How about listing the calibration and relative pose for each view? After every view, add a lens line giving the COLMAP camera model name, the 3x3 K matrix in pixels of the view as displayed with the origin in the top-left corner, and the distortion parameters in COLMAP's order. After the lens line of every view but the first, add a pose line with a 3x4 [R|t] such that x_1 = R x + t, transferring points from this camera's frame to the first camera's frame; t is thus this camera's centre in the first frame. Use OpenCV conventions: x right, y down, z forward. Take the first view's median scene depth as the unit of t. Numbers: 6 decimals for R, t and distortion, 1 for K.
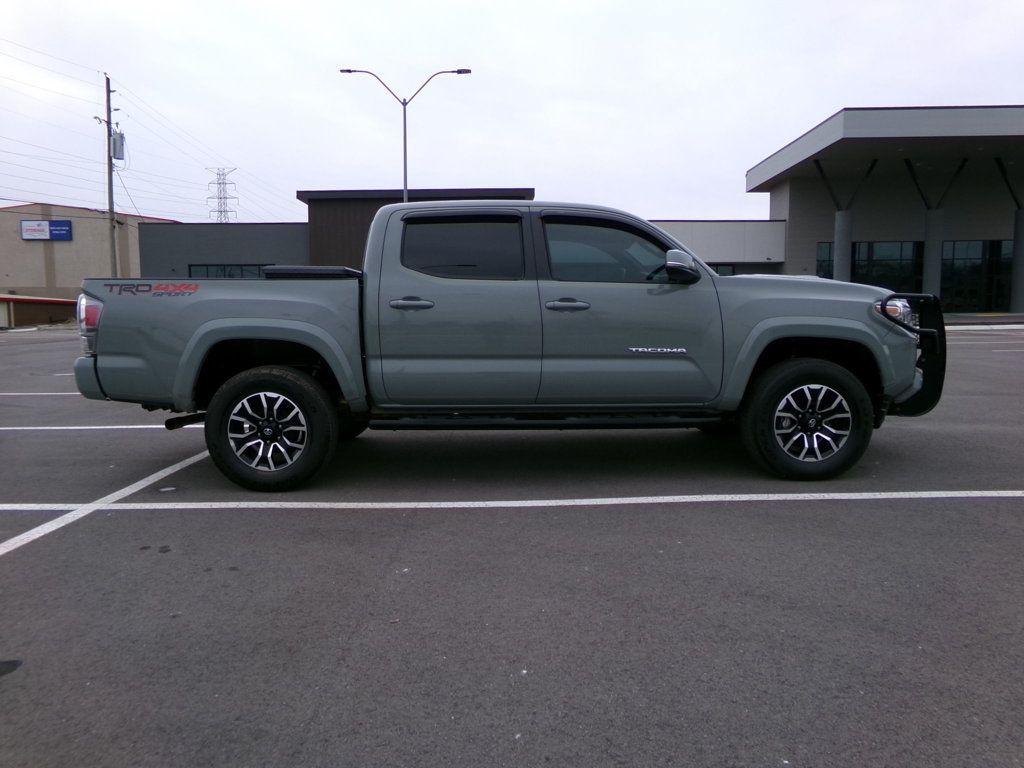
lens RADIAL K [[708.2, 0, 508.1], [0, 708.2, 371.1], [0, 0, 1]] dist [-0.065060, 0.105222]
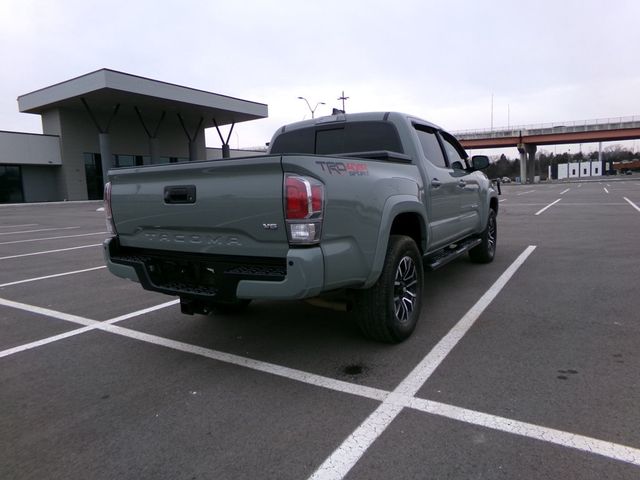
lens RADIAL K [[442.6, 0, 317.6], [0, 442.6, 231.9], [0, 0, 1]] dist [-0.065060, 0.105222]
pose [[0.517170, -0.092266, 0.850895, -0.131278], [0.099541, 0.993910, 0.047273, -0.007865], [-0.850075, 0.060250, 0.523204, 0.090496]]
